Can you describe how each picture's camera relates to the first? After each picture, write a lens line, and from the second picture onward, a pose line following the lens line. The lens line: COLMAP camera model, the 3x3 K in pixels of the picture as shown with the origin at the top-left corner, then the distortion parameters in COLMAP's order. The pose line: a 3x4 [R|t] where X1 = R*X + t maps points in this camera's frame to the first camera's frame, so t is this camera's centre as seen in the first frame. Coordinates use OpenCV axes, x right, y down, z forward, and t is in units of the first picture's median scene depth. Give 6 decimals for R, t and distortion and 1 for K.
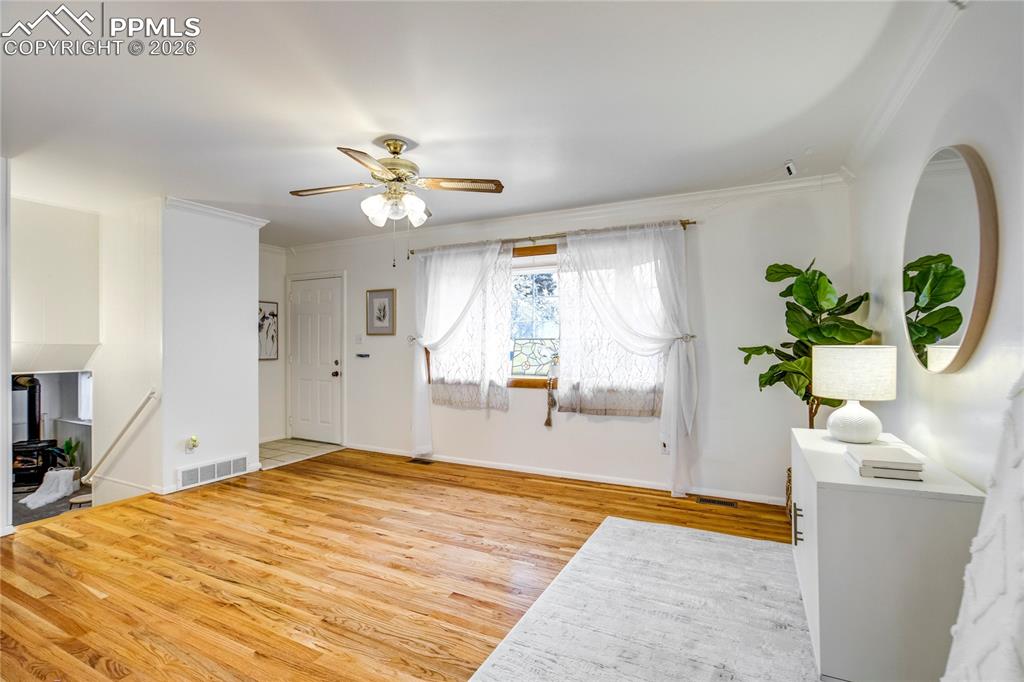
lens RADIAL K [[476.4, 0, 509.6], [0, 476.4, 343.5], [0, 0, 1]] dist [-0.023909, 0.008513]
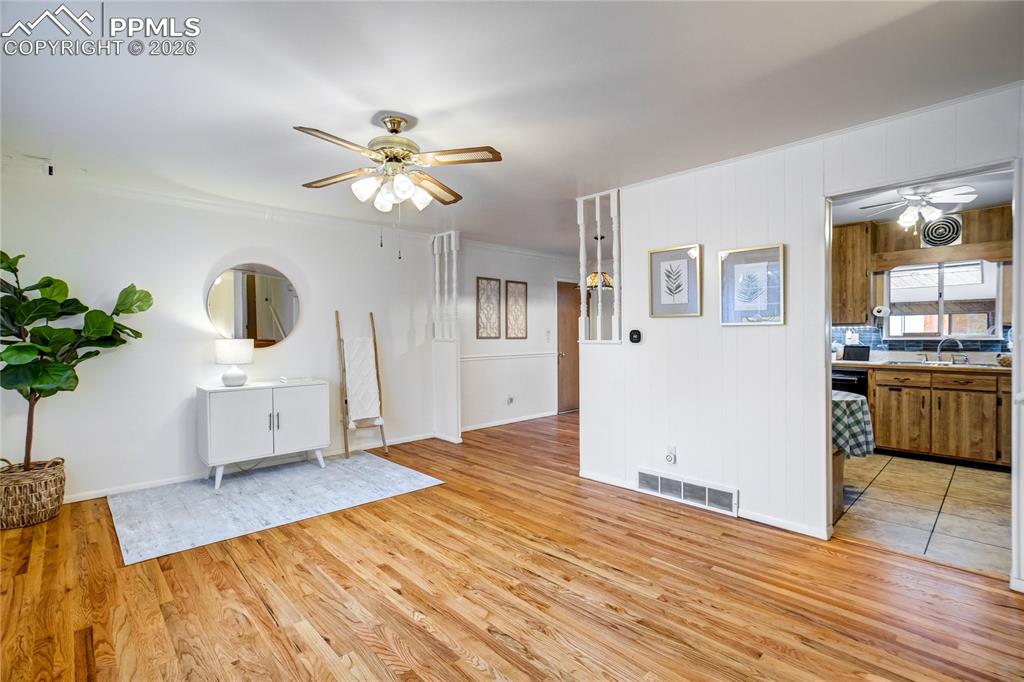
lens RADIAL K [[476.4, 0, 515.2], [0, 476.4, 339.1], [0, 0, 1]] dist [-0.023909, 0.008513]
pose [[-0.946591, 0.005052, 0.322397, -0.742312], [0.009745, 0.999869, 0.012943, -0.005609], [-0.322289, 0.015394, -0.946516, 1.762531]]
